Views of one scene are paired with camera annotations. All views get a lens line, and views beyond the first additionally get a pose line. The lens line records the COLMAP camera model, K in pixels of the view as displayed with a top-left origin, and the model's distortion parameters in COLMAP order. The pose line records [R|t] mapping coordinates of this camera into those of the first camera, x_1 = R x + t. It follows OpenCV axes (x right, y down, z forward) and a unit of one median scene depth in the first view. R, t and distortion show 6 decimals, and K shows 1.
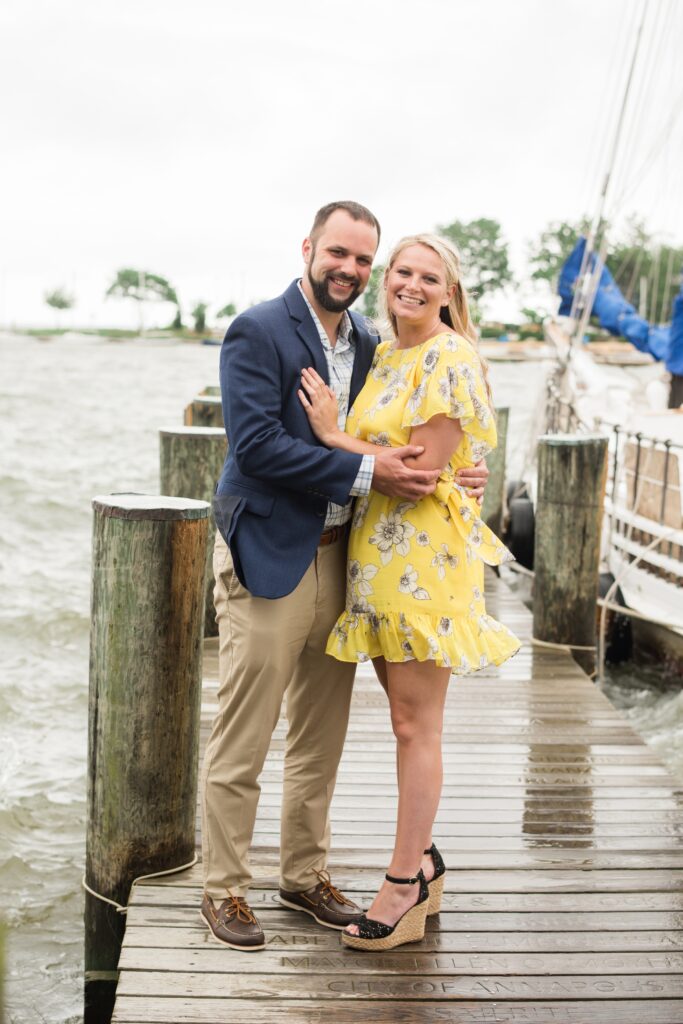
lens RADIAL K [[1740.9, 0, 341.3], [0, 1740.9, 508.7], [0, 0, 1]] dist [-0.107050, 0.000000]
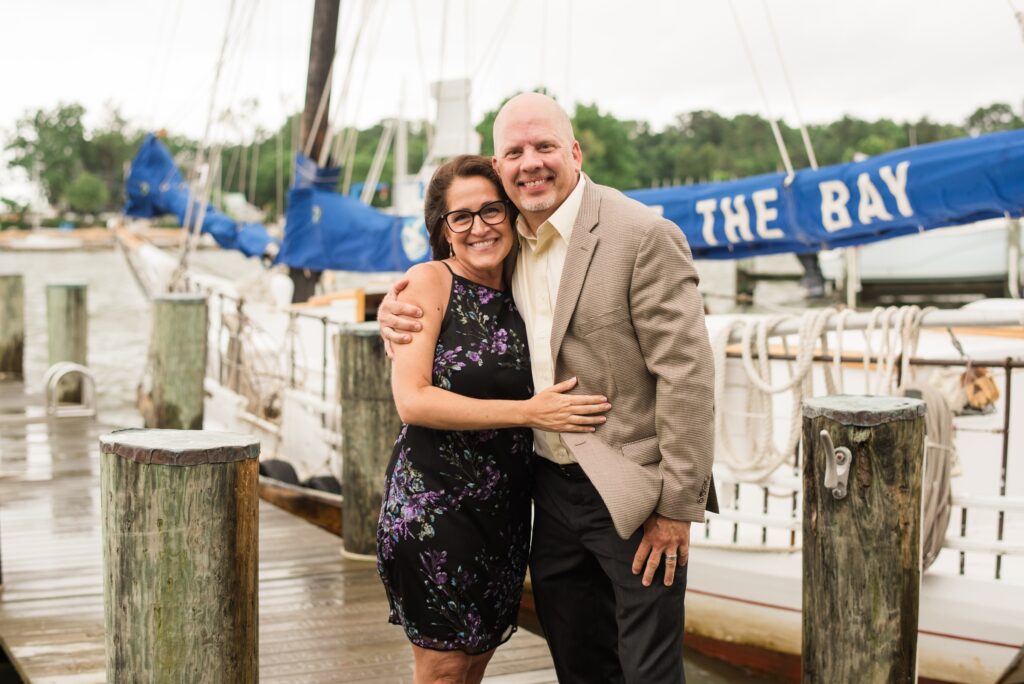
lens RADIAL K [[1740.9, 0, 516.3], [0, 1740.9, 341.6], [0, 0, 1]] dist [-0.107050, 0.000000]
pose [[0.923046, -0.055835, 0.380617, -0.265871], [0.066980, 0.997625, -0.016088, -0.024869], [-0.378814, 0.040343, 0.924593, 0.250623]]
